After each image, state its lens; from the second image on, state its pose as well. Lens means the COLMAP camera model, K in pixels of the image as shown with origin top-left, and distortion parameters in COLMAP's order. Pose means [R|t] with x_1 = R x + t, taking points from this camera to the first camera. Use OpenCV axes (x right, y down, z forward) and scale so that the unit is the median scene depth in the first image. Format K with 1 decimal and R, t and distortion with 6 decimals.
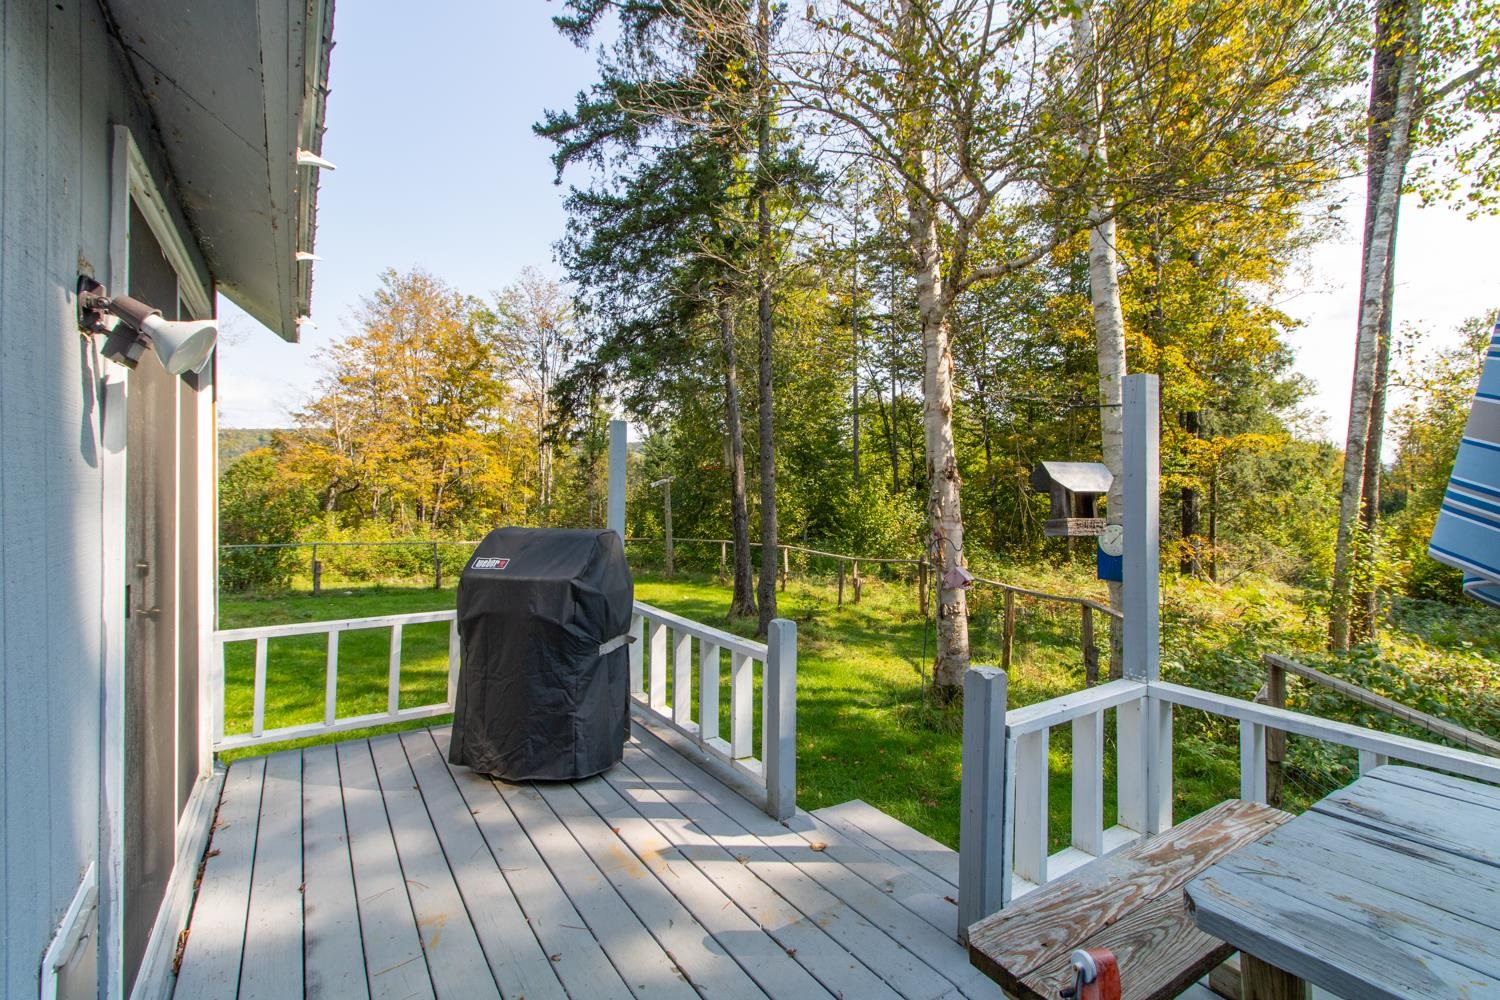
lens RADIAL K [[709.2, 0, 747.7], [0, 709.2, 464.3], [0, 0, 1]] dist [-0.000641, 0.000222]
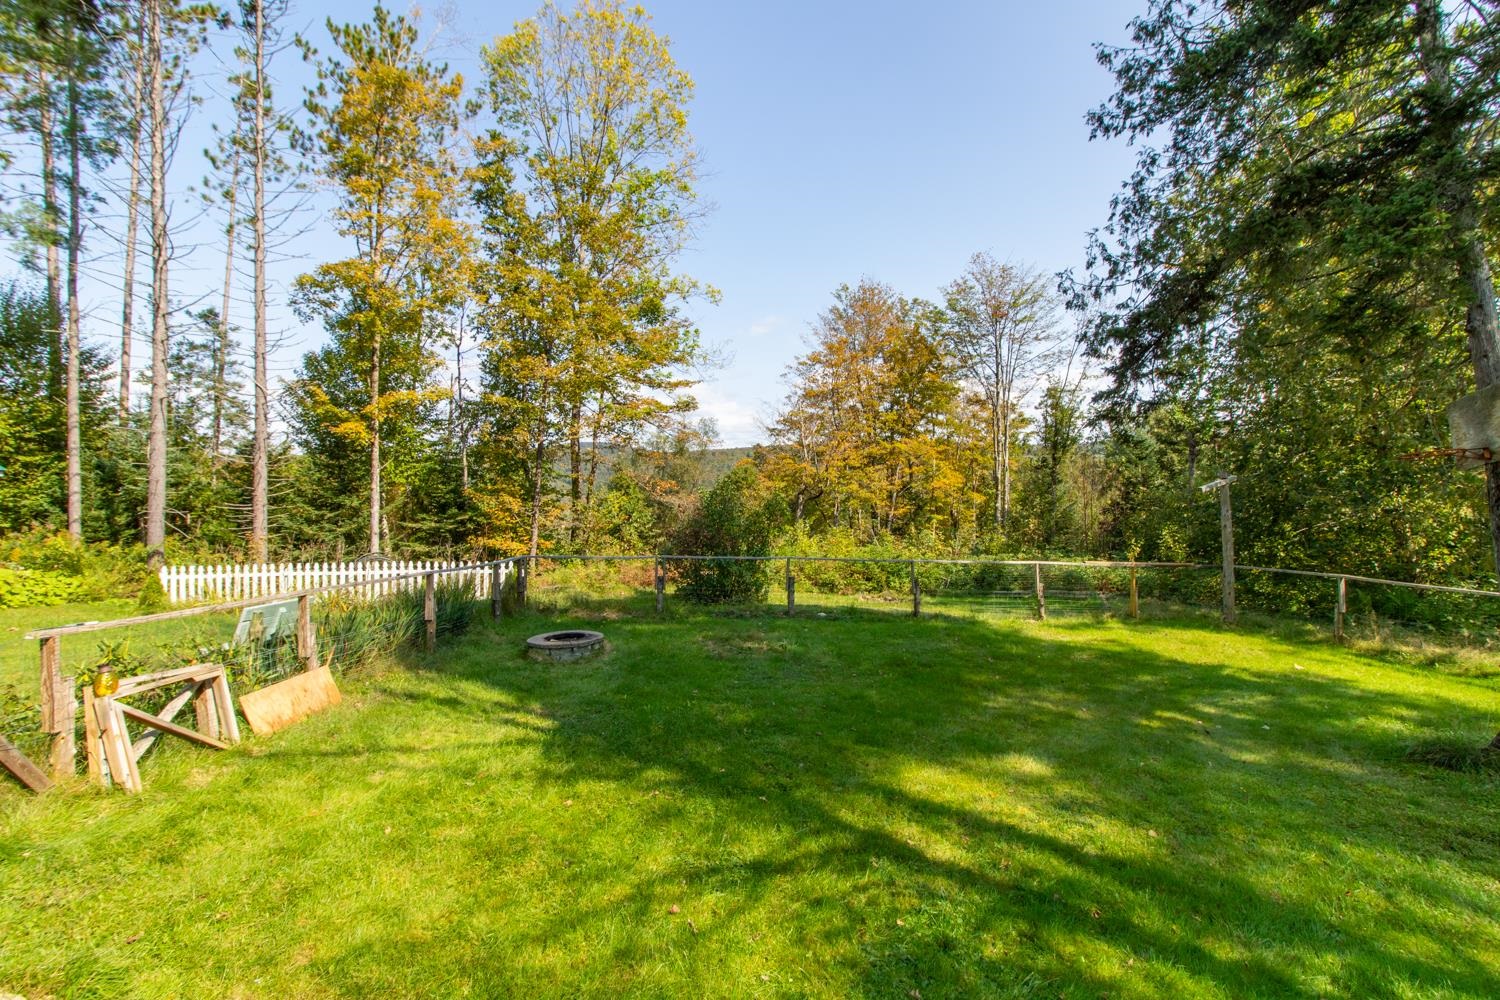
lens RADIAL K [[683.3, 0, 750.0], [0, 683.3, 500.0], [0, 0, 1]] dist [-0.000077, 0.000021]
pose [[0.824041, -0.003197, -0.566522, -0.057708], [0.027268, 0.999049, 0.034025, 0.003095], [0.565874, -0.043486, 0.823344, 0.095695]]
